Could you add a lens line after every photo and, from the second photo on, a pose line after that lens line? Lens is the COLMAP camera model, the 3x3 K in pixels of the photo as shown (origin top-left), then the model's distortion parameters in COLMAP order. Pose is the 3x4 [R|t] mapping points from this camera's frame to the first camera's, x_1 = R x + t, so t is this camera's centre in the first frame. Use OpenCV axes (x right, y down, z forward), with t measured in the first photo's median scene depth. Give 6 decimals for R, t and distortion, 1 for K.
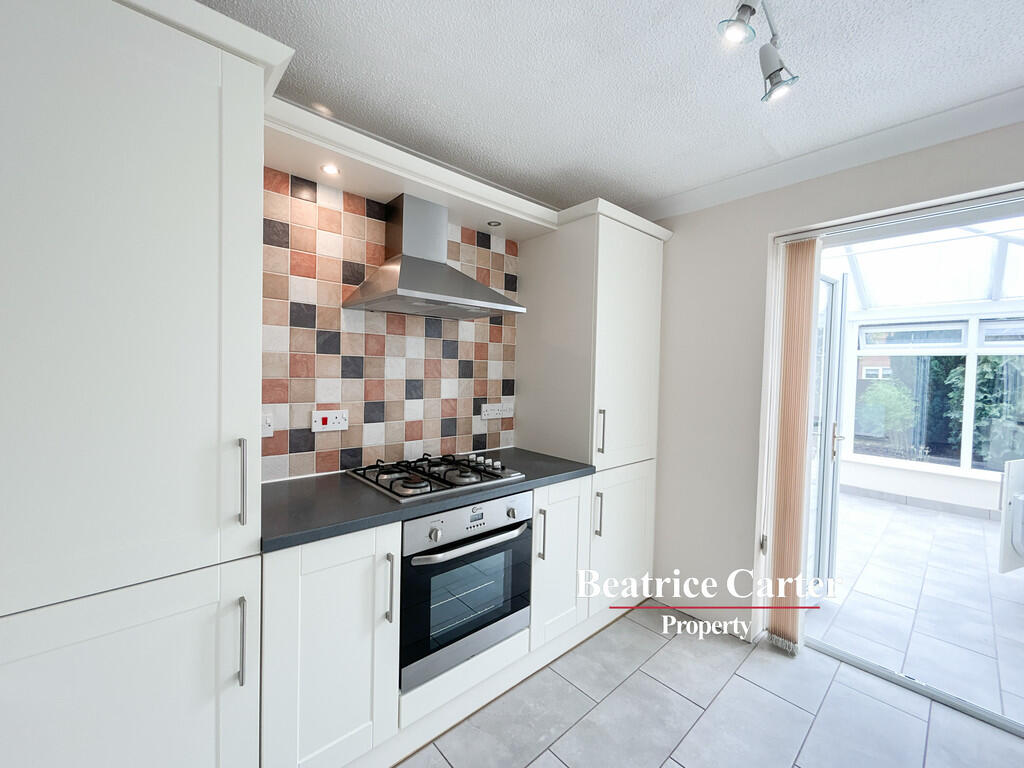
lens RADIAL K [[414.2, 0, 511.2], [0, 414.2, 385.9], [0, 0, 1]] dist [0.001190, 0.000260]
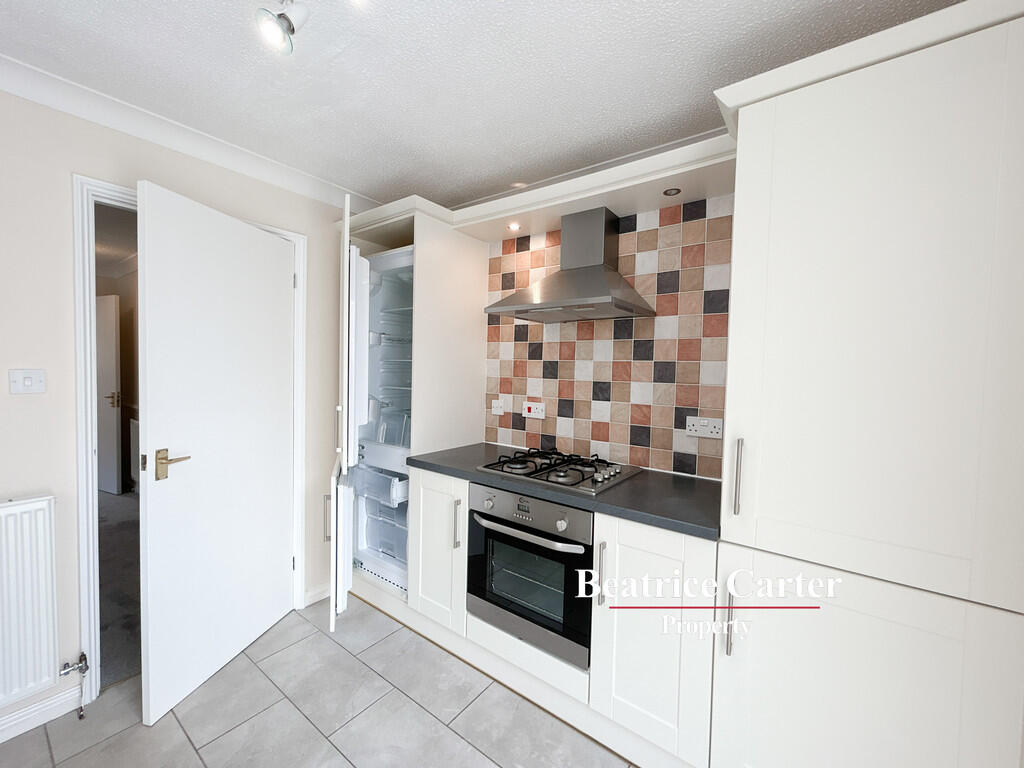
lens RADIAL K [[414.2, 0, 510.9], [0, 414.2, 384.3], [0, 0, 1]] dist [0.001190, 0.000260]
pose [[0.197414, 0.022664, -0.980058, 0.752867], [-0.054310, 0.998450, 0.012150, -0.009343], [0.978815, 0.050828, 0.198339, 0.592482]]
